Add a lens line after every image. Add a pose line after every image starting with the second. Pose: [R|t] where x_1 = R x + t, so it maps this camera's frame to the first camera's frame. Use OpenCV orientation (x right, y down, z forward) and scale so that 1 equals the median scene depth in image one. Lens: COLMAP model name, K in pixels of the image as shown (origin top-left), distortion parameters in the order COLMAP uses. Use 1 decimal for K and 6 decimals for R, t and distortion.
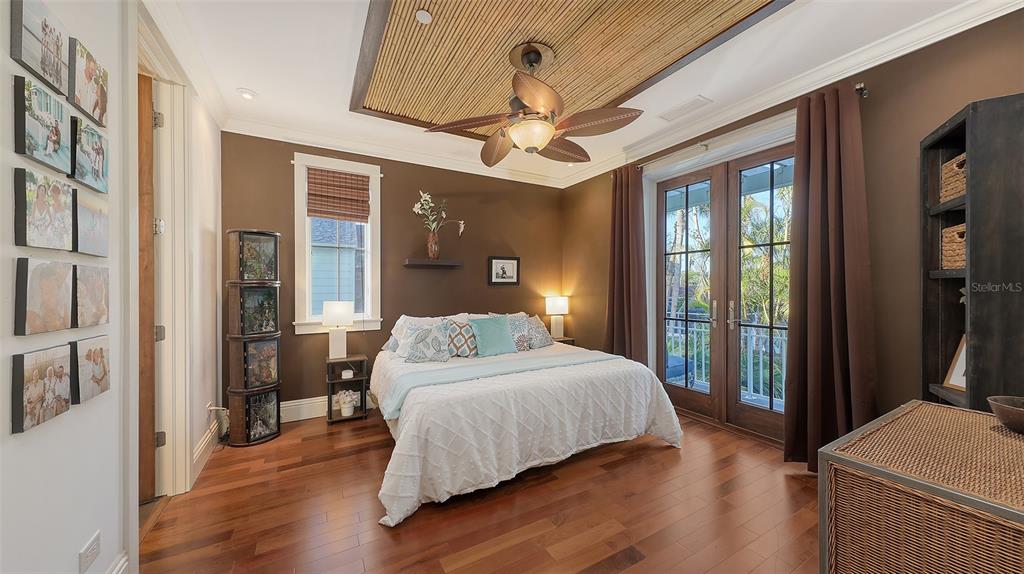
lens RADIAL K [[350.4, 0, 512.0], [0, 350.4, 287.0], [0, 0, 1]] dist [-0.000526, 0.000068]
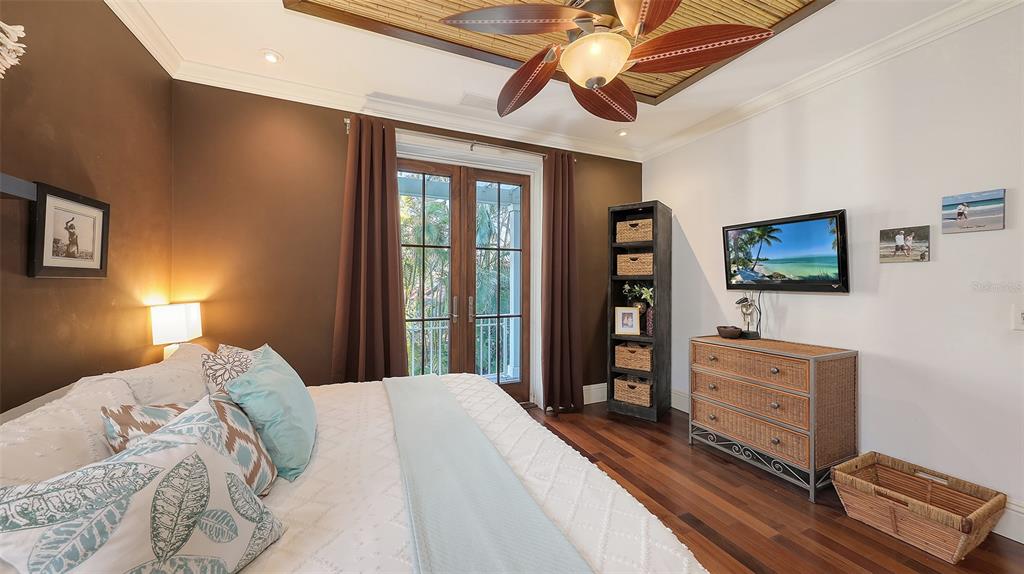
lens RADIAL K [[350.4, 0, 512.0], [0, 350.4, 287.0], [0, 0, 1]] dist [-0.000526, 0.000068]
pose [[0.106649, -0.004409, 0.994287, -0.375190], [0.003154, 0.999987, 0.004096, 0.005243], [-0.994292, 0.002699, 0.106662, 0.639422]]
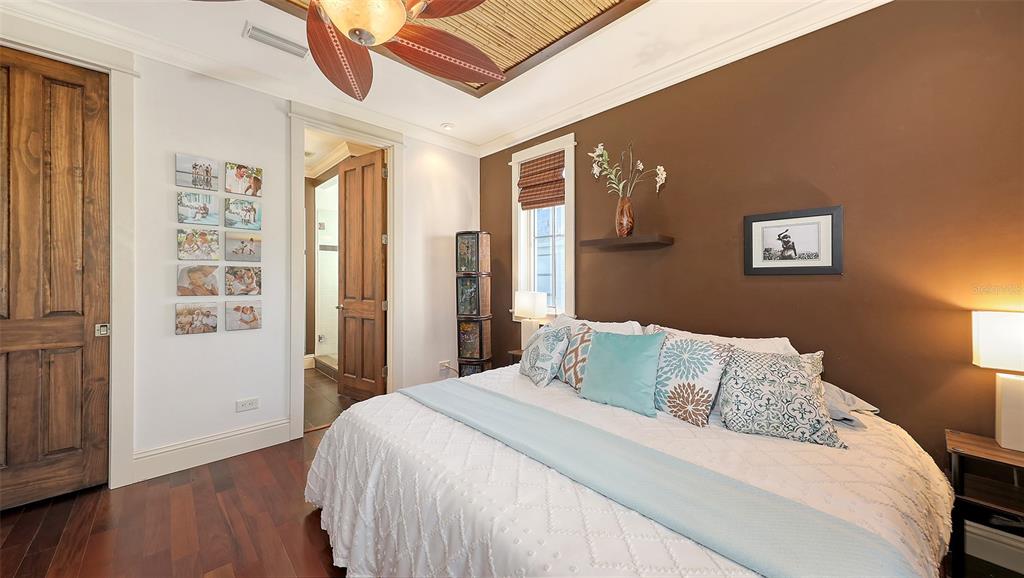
lens RADIAL K [[355.4, 0, 517.2], [0, 355.4, 278.7], [0, 0, 1]] dist [0.001017, -0.000013]
pose [[0.250280, 0.001018, -0.968173, 0.397427], [-0.003615, 0.999993, 0.000117, 0.002232], [0.968167, 0.003470, 0.250282, 0.647611]]
